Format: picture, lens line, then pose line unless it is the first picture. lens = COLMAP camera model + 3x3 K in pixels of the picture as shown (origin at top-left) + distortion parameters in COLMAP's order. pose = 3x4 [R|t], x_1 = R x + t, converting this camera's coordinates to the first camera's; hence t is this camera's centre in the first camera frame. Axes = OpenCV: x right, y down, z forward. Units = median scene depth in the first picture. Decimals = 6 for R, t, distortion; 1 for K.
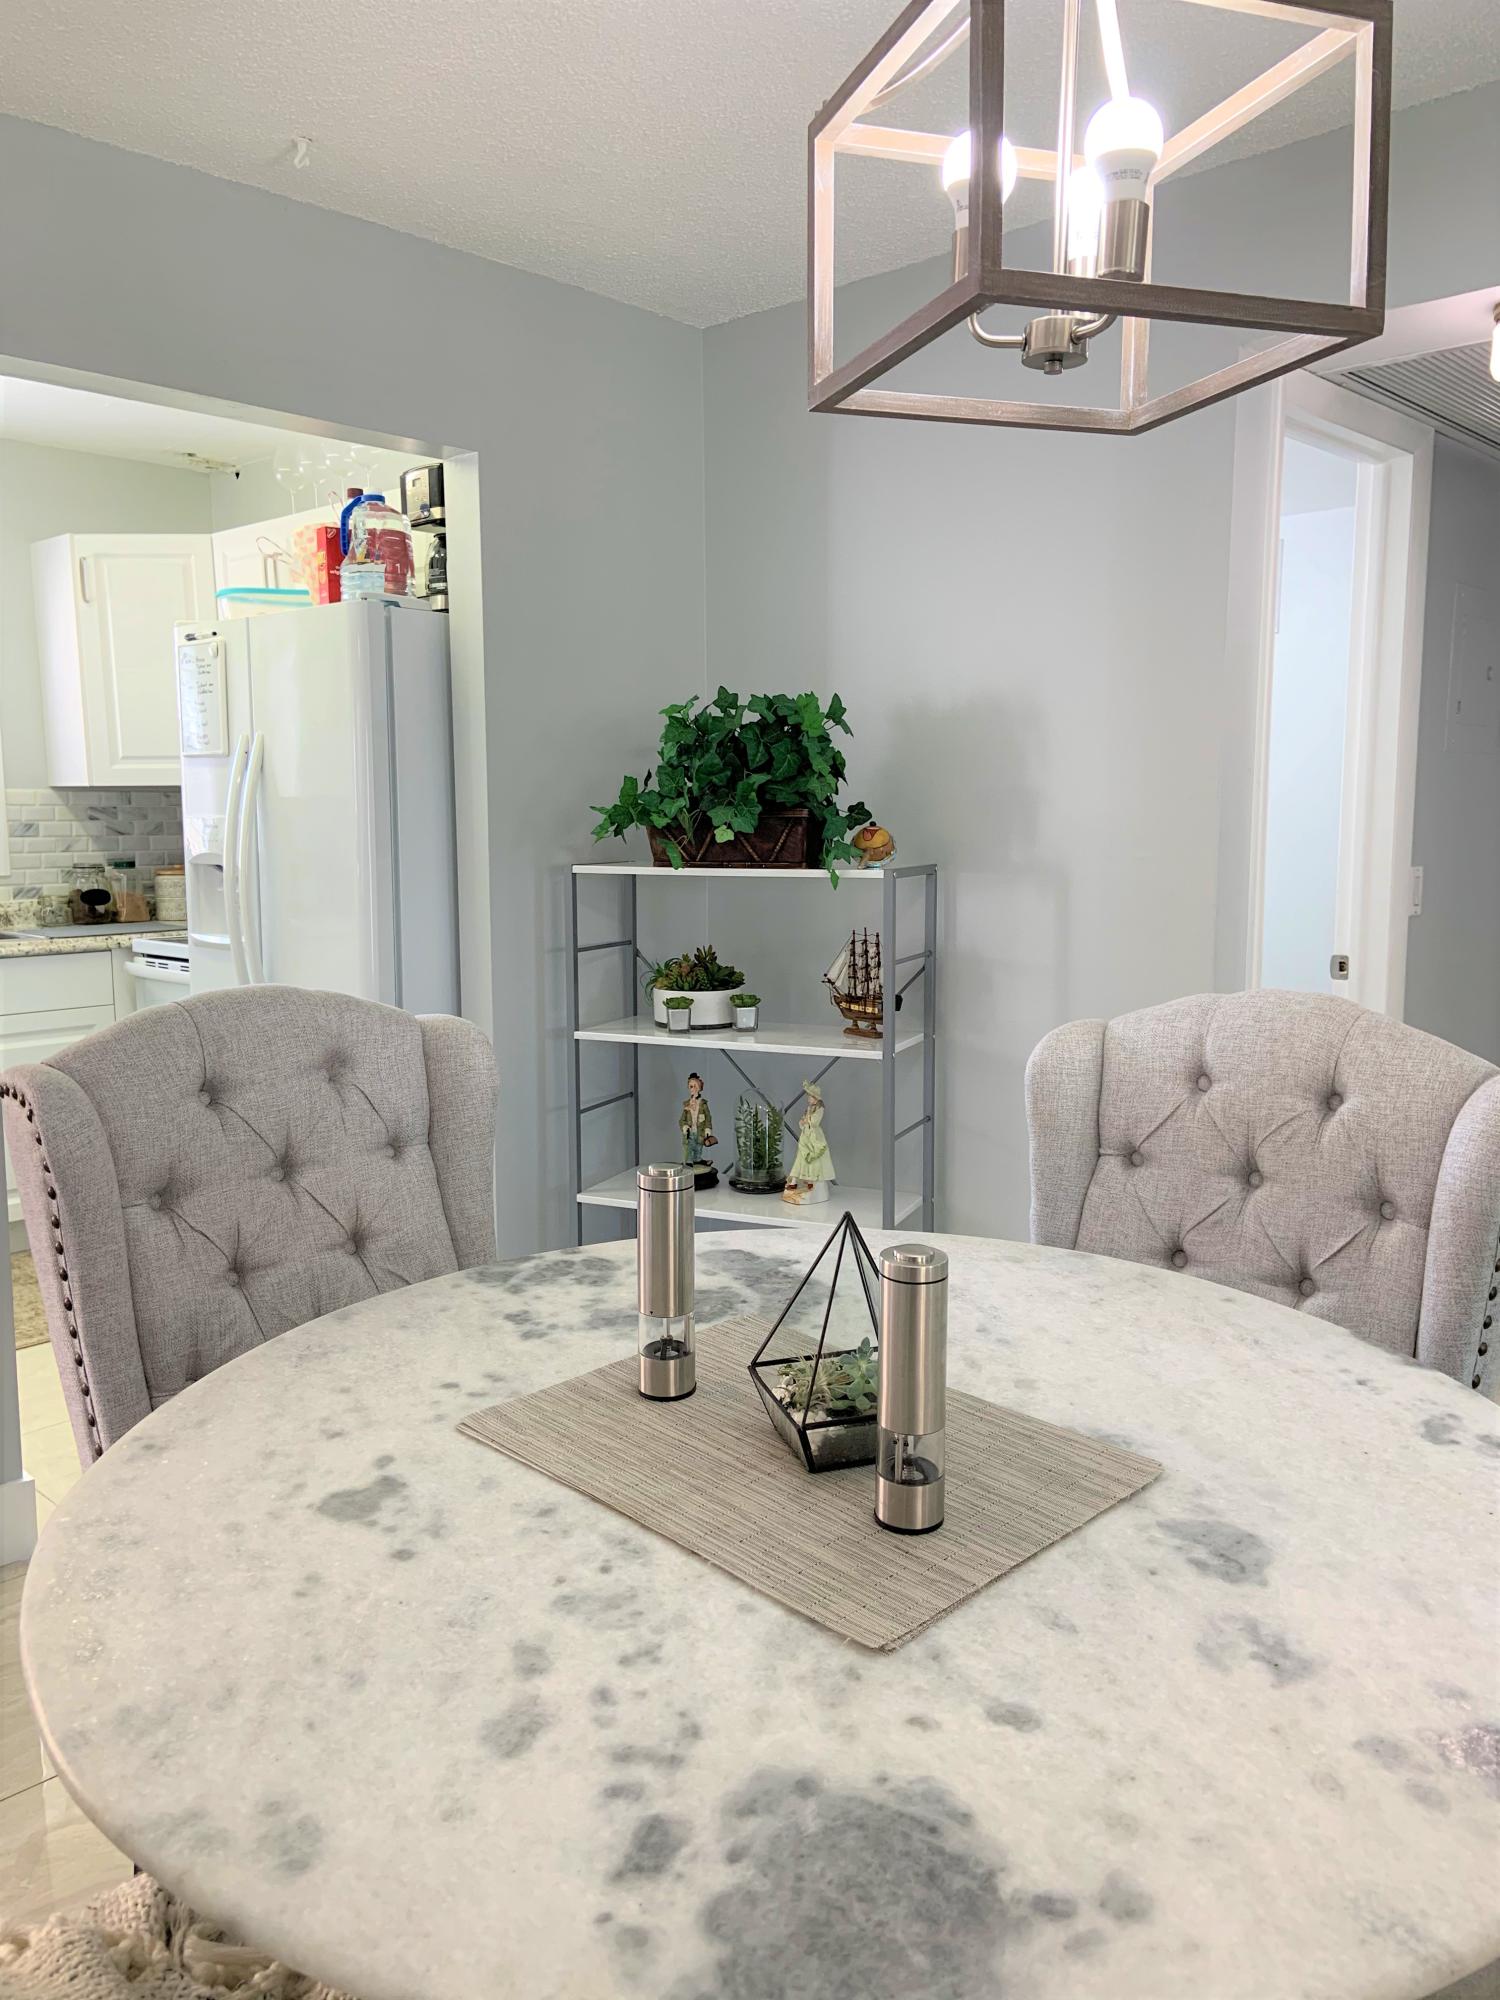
lens RADIAL K [[1487.0, 0, 816.5], [0, 1487.0, 983.3], [0, 0, 1]] dist [0.085539, -0.081814]
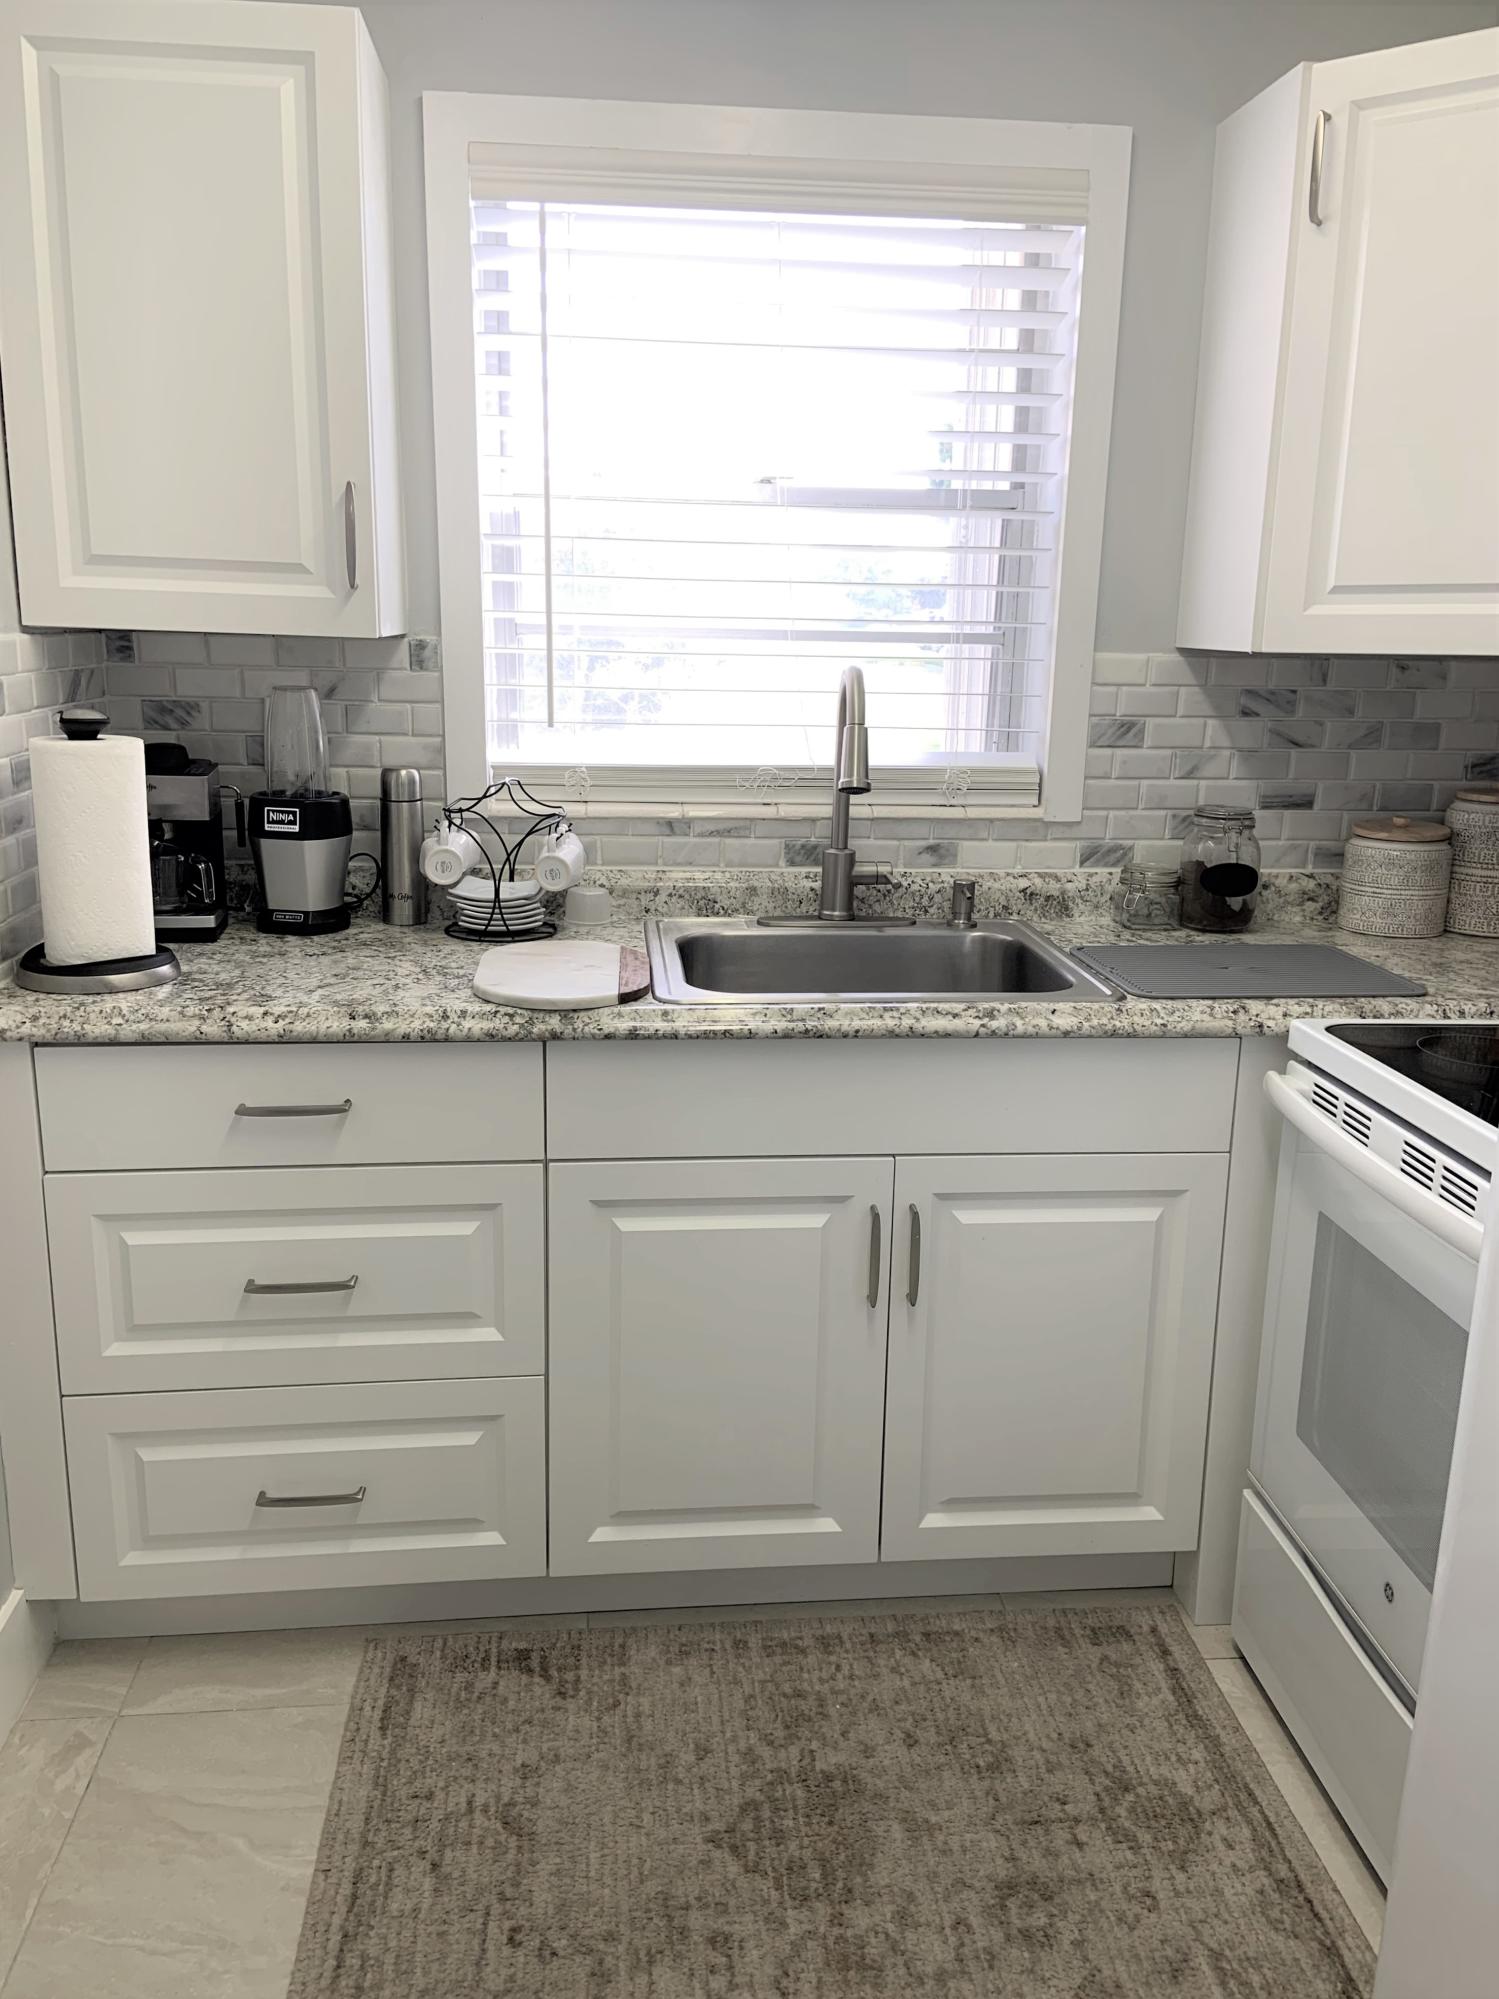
lens RADIAL K [[1486.3, 0, 742.1], [0, 1486.3, 913.3], [0, 0, 1]] dist [0.085539, -0.081814]
pose [[0.722196, 0.155470, -0.673990, -0.263323], [-0.106979, 0.987793, 0.113226, -0.084414], [0.683366, -0.009668, 0.730012, 0.540202]]
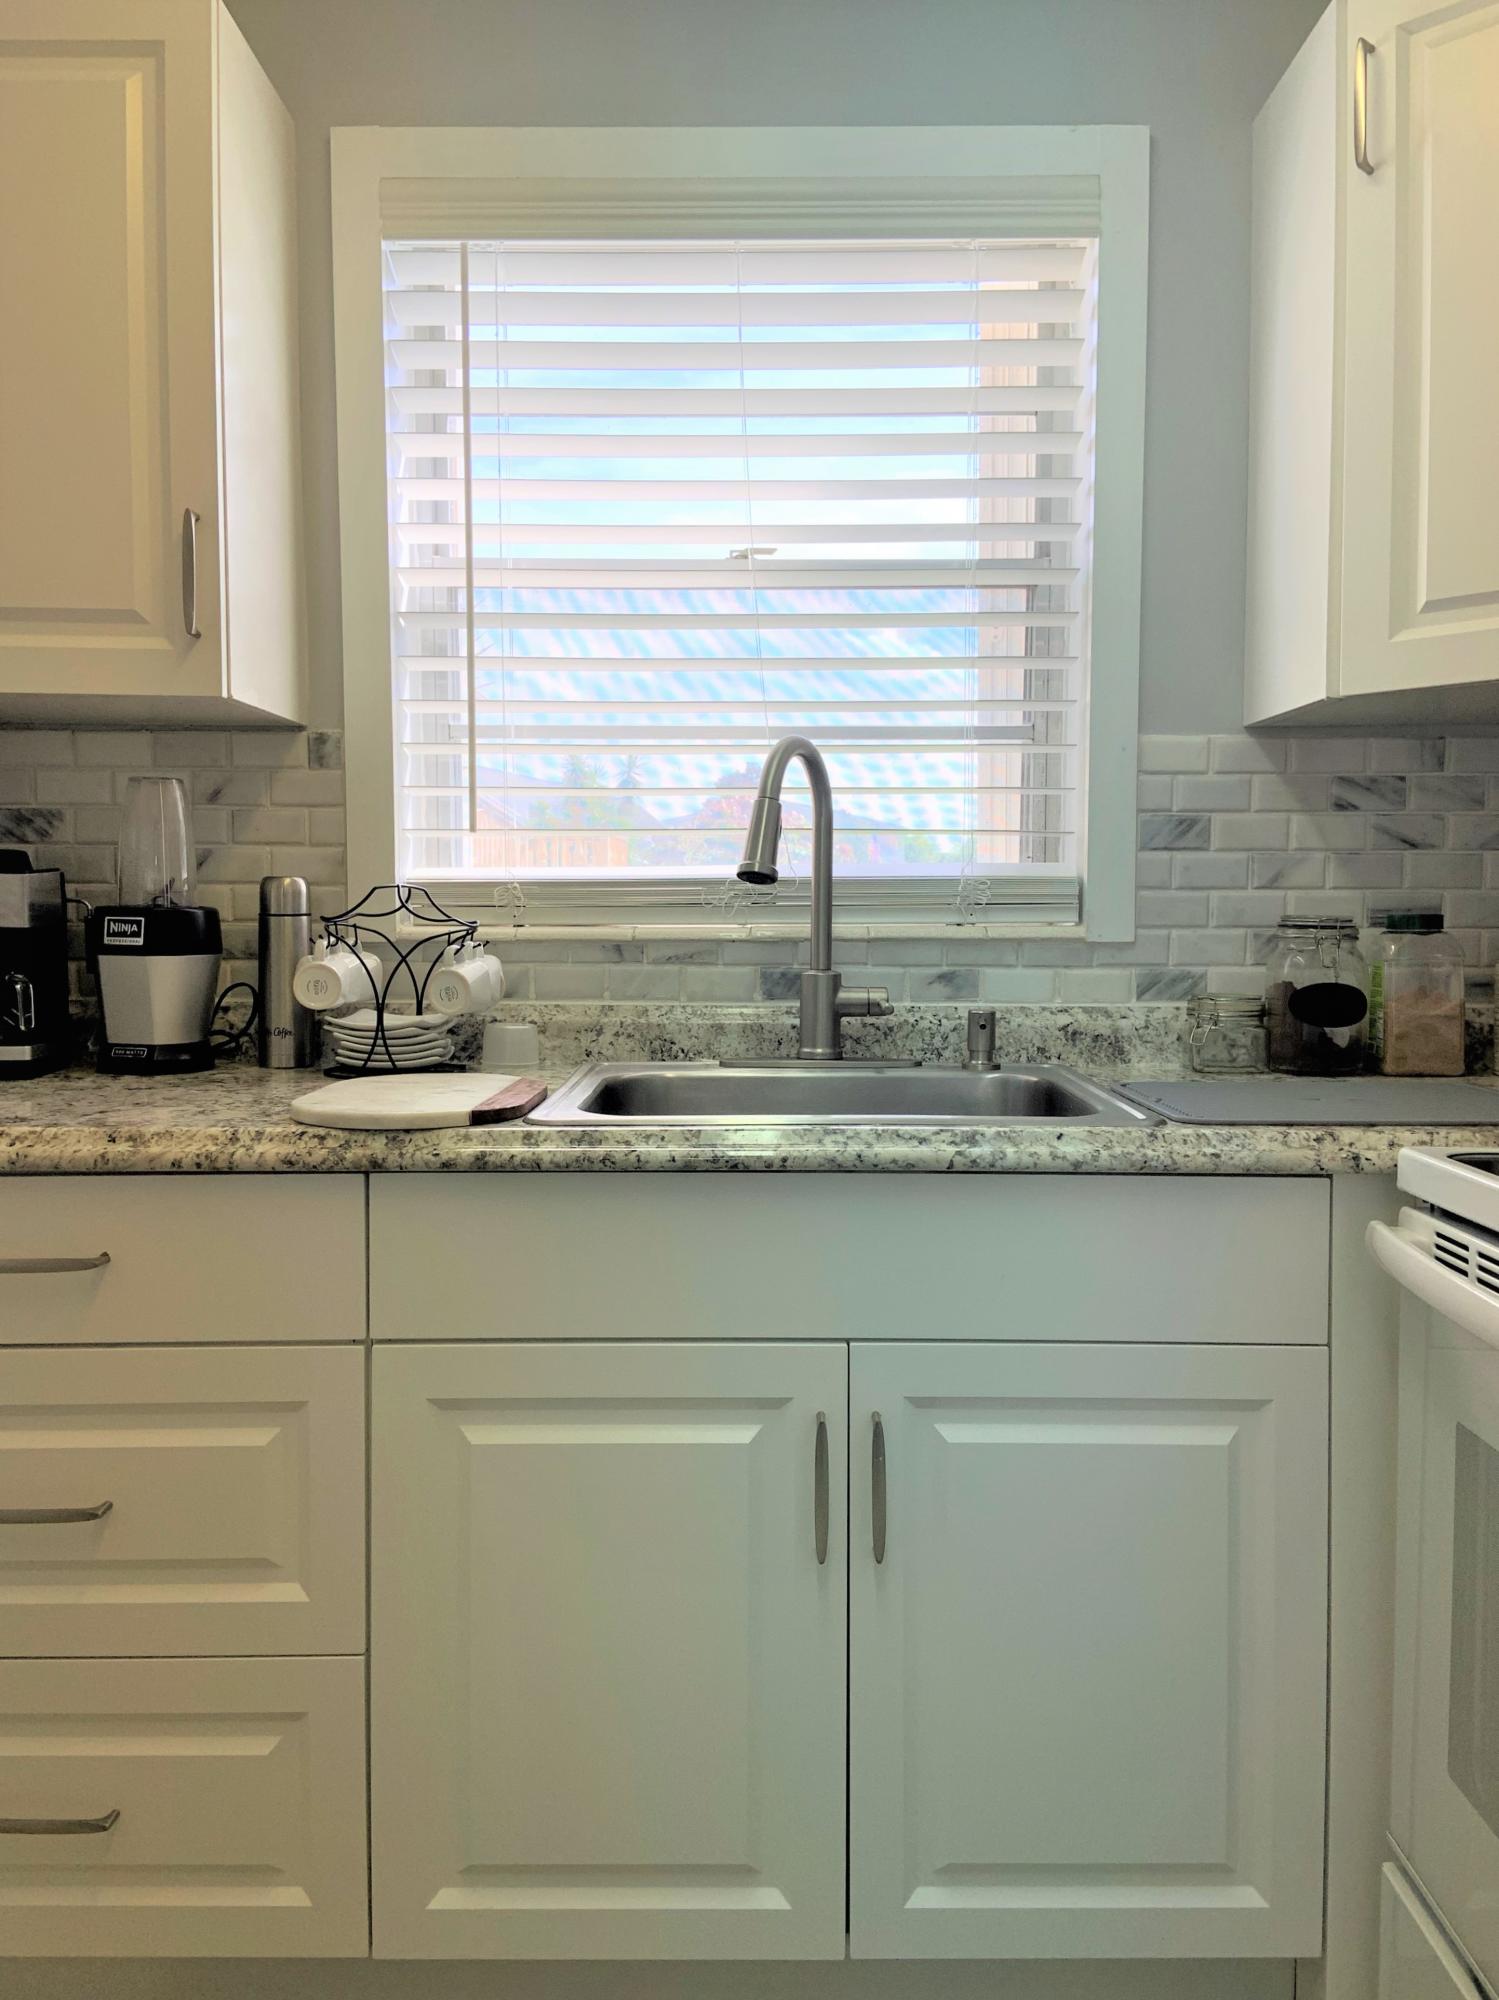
lens RADIAL K [[1487.0, 0, 768.3], [0, 1487.0, 960.5], [0, 0, 1]] dist [0.085539, -0.081814]
pose [[0.651916, 0.028201, -0.757767, -0.285123], [-0.094523, 0.994536, -0.044308, -0.038336], [0.752377, 0.100511, 0.651019, 0.651521]]
